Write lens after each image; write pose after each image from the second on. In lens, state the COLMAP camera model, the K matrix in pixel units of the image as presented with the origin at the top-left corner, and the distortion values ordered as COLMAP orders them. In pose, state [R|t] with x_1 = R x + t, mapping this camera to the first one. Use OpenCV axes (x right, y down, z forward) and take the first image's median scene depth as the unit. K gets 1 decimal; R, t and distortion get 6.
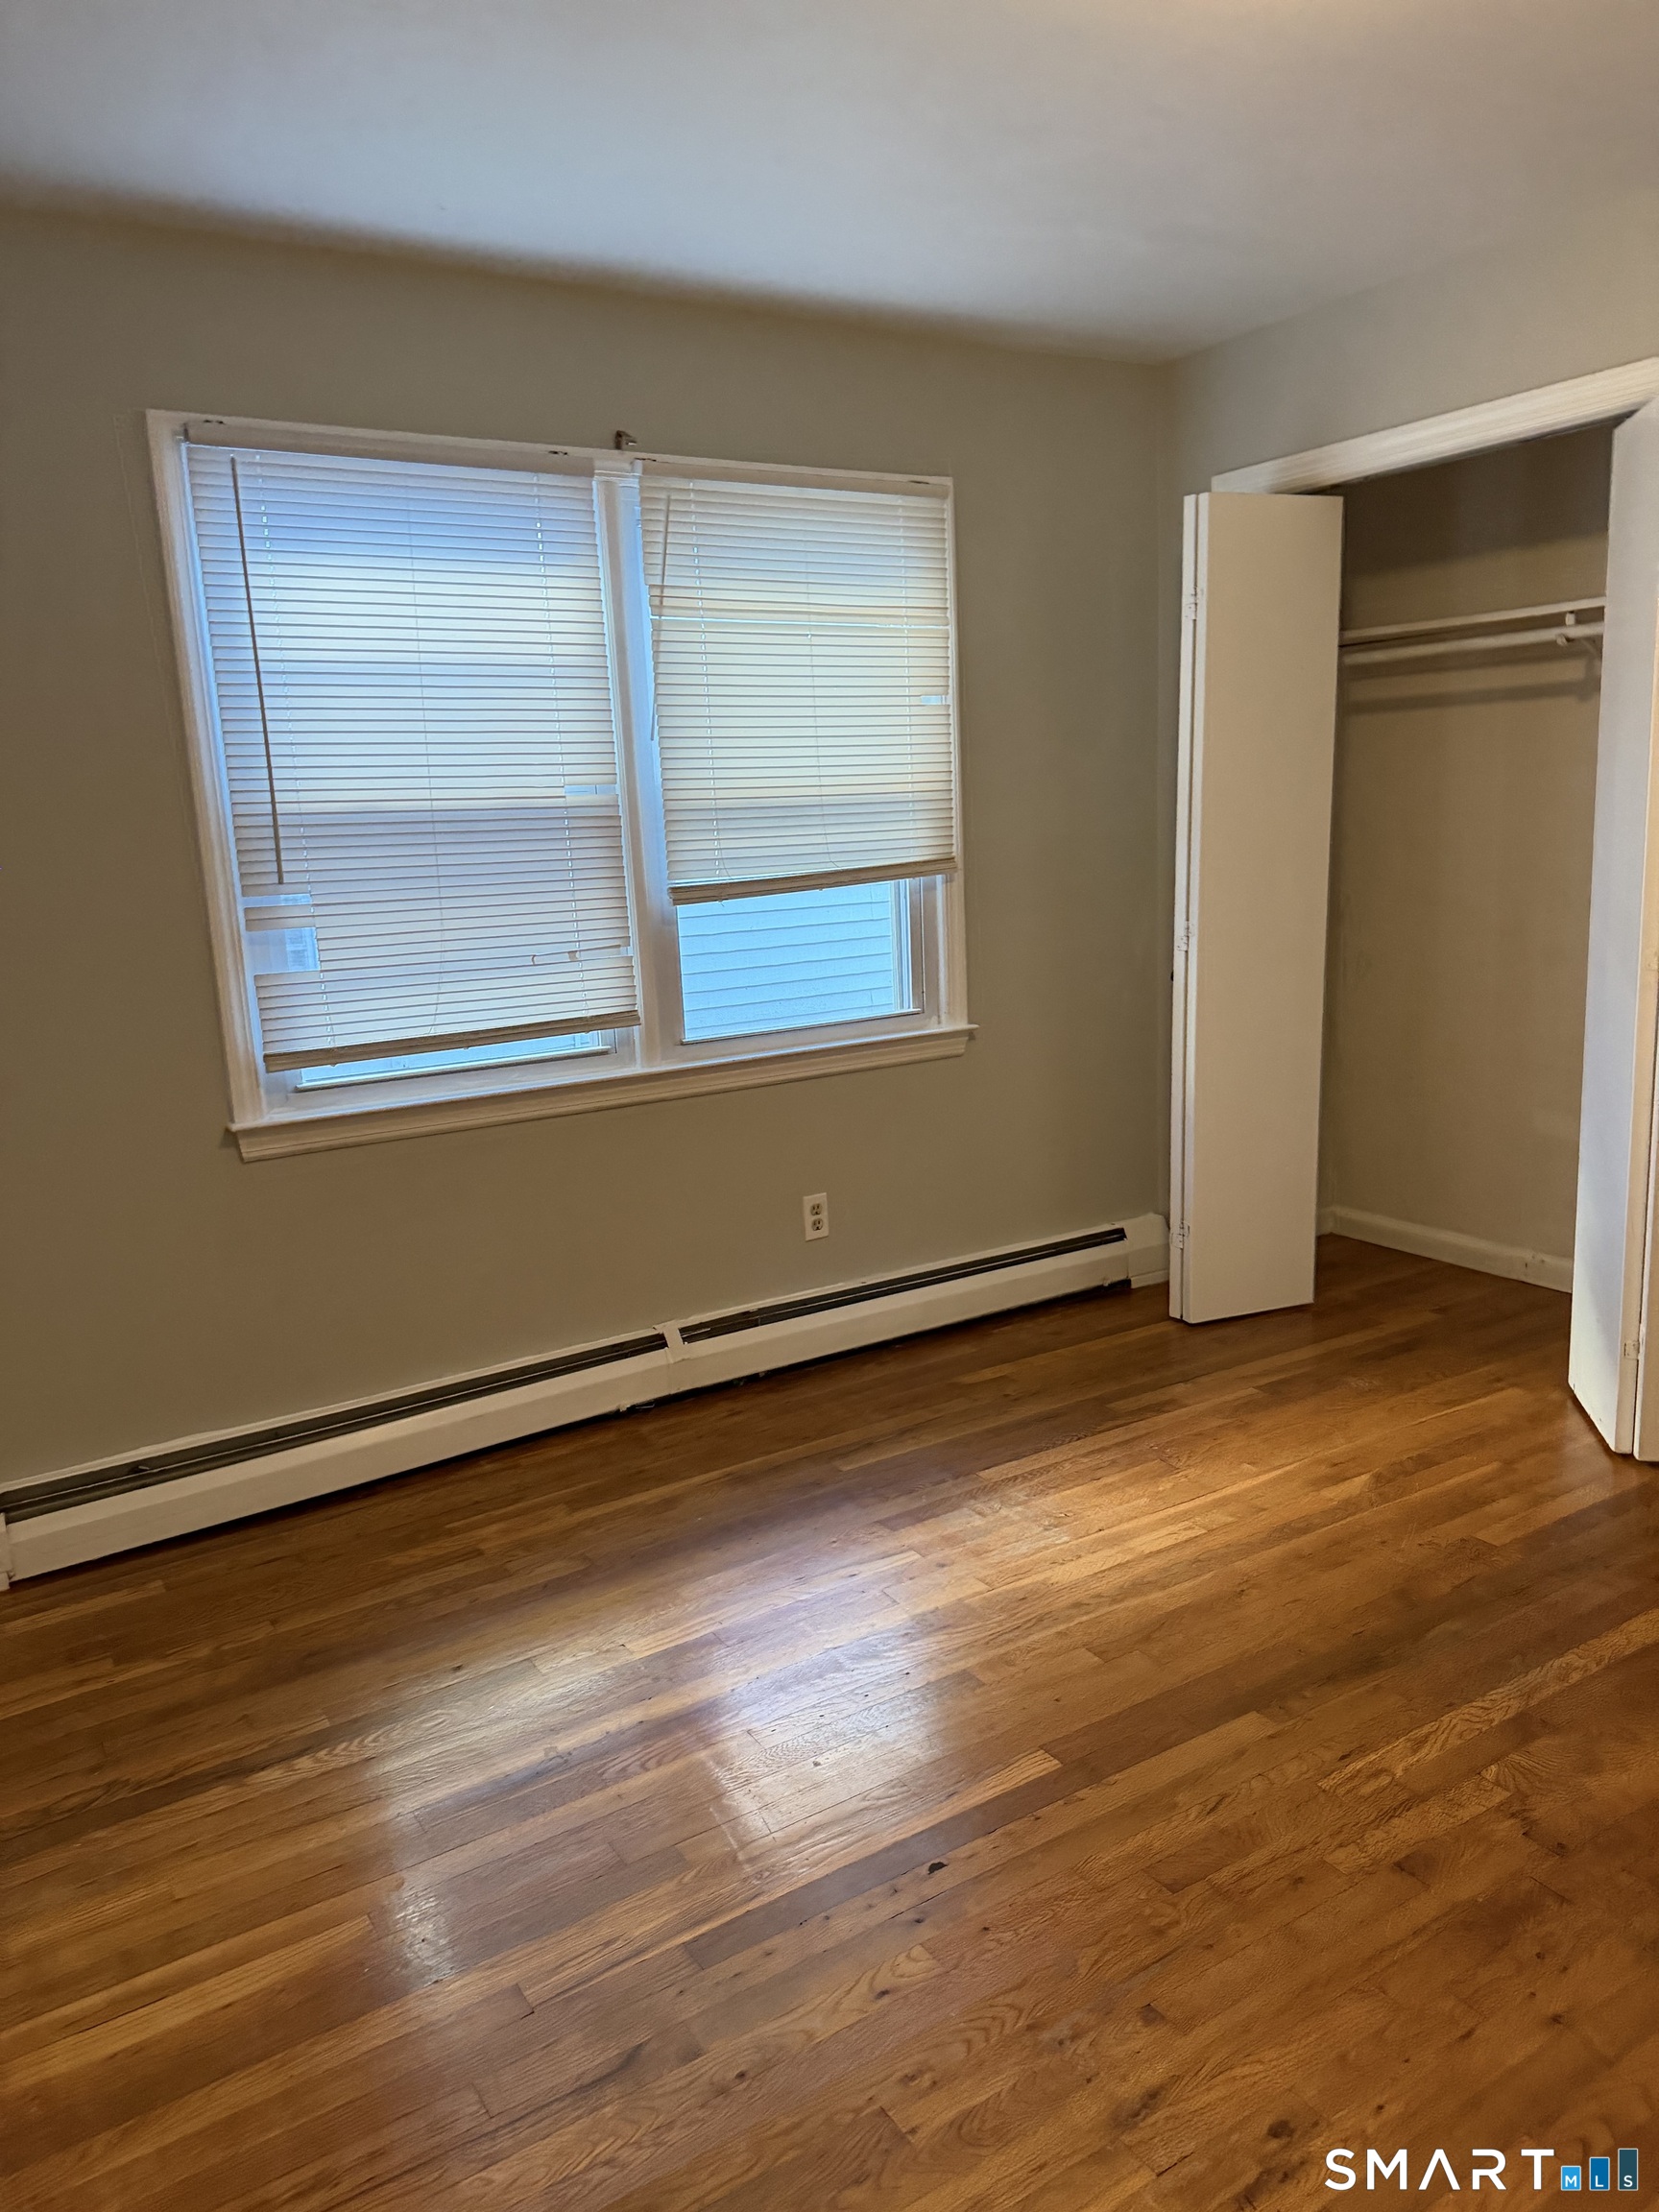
lens RADIAL K [[1573.3, 0, 843.1], [0, 1573.3, 1110.5], [0, 0, 1]] dist [0.065016, -0.084064]
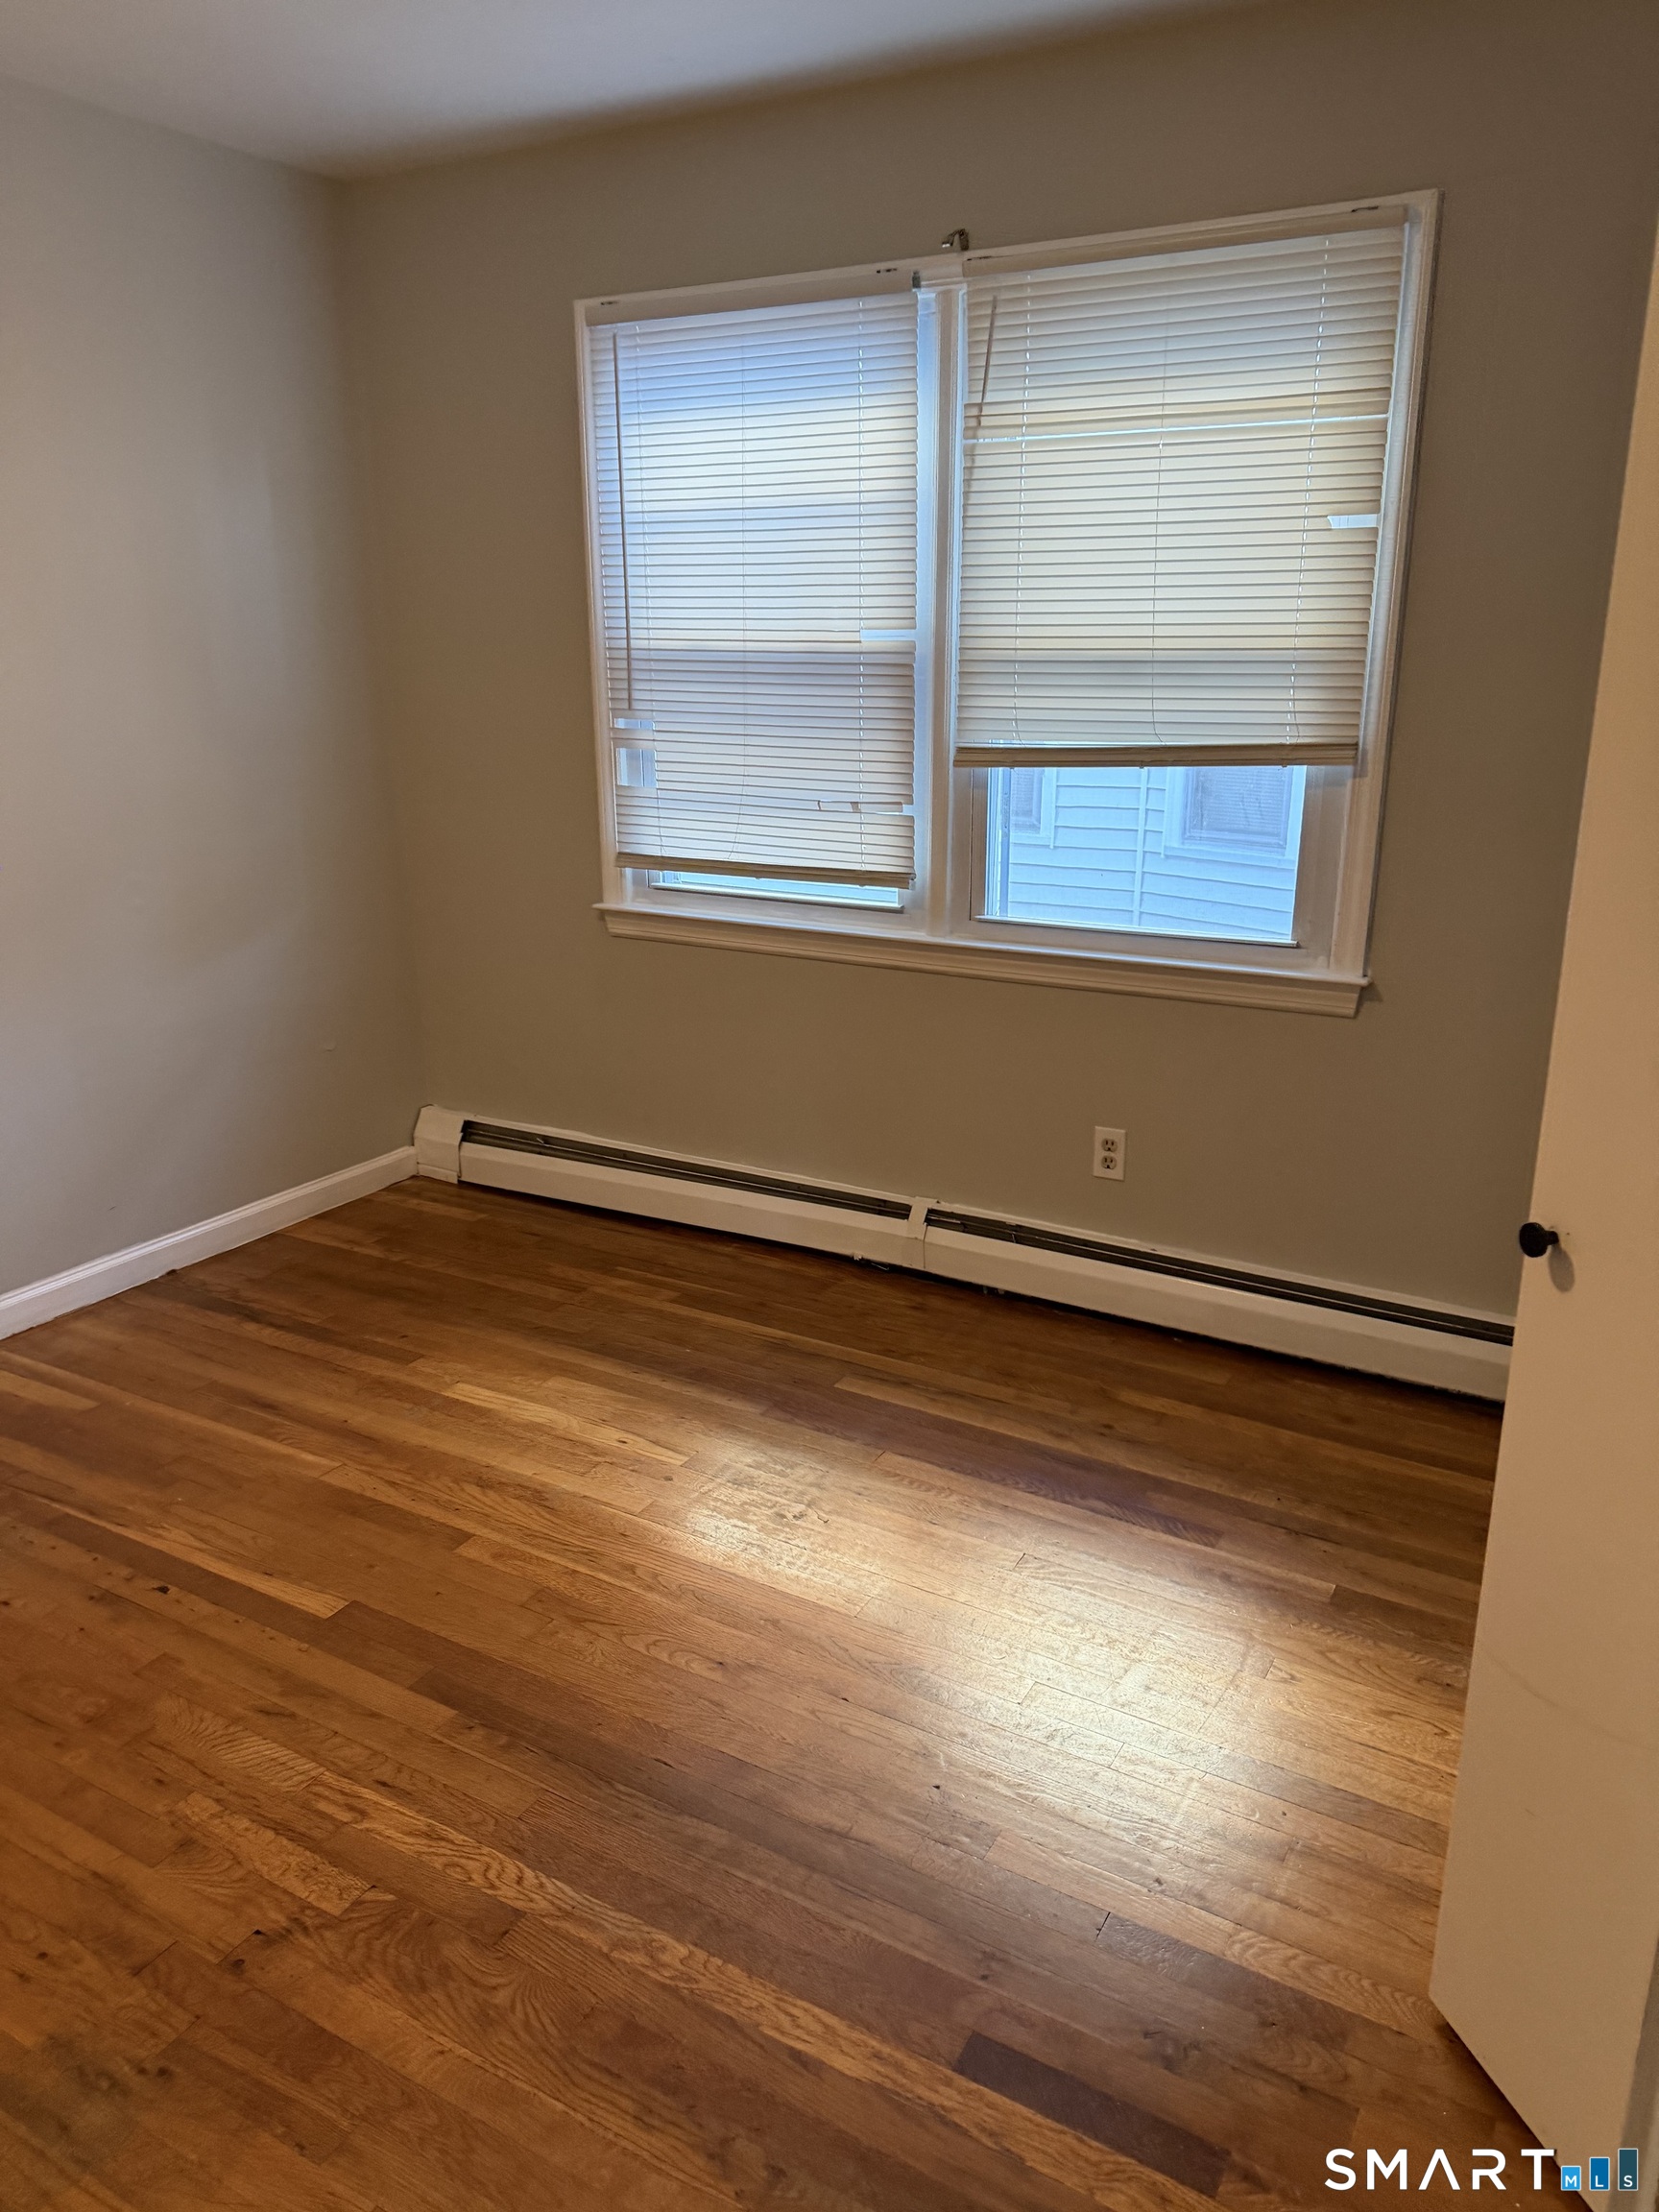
lens RADIAL K [[1573.3, 0, 825.3], [0, 1573.3, 1117.7], [0, 0, 1]] dist [0.065016, -0.084064]
pose [[0.455490, 0.299417, -0.838378, 0.715165], [-0.187742, 0.952871, 0.238307, -0.144507], [0.870219, 0.048853, 0.490237, 0.503605]]
